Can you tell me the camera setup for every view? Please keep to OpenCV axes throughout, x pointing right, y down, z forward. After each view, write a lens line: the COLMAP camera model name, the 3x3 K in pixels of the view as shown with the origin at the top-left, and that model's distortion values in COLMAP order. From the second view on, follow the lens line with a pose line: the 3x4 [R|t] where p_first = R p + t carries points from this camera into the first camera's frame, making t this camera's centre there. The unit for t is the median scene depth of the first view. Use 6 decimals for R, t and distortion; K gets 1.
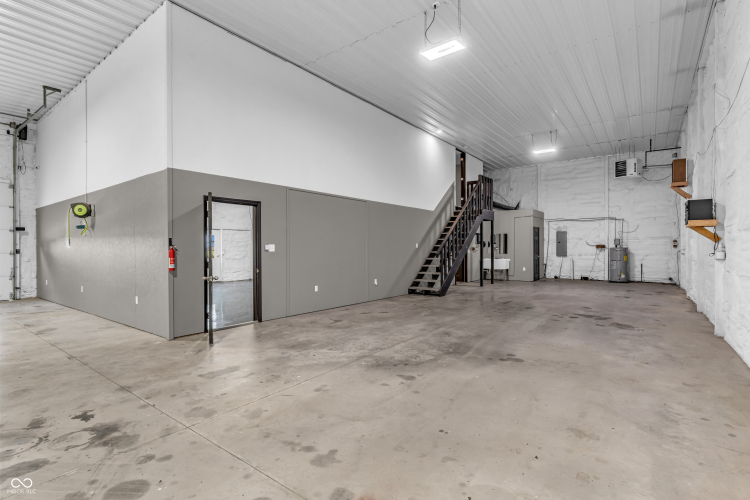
lens RADIAL K [[365.3, 0, 375.6], [0, 365.3, 247.2], [0, 0, 1]] dist [0.004261, 0.002135]
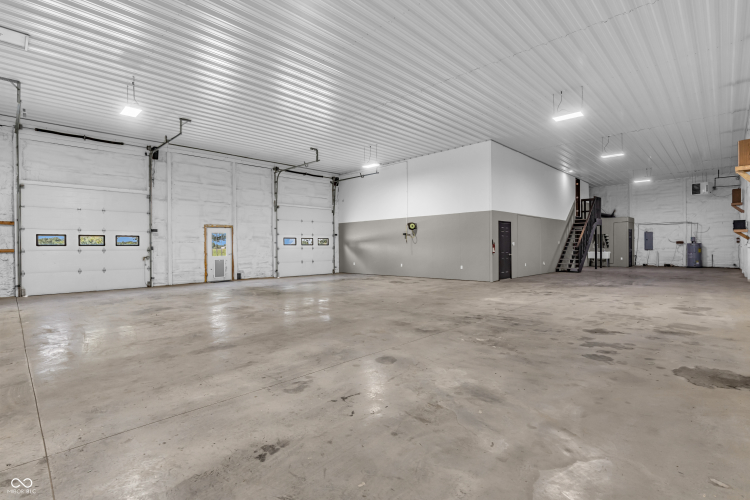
lens RADIAL K [[365.3, 0, 375.6], [0, 365.3, 247.2], [0, 0, 1]] dist [0.004261, 0.002135]
pose [[0.993022, -0.004890, -0.117831, -0.430180], [0.005258, 0.999982, 0.002809, 0.006640], [0.117816, -0.003409, 0.993030, -0.607865]]
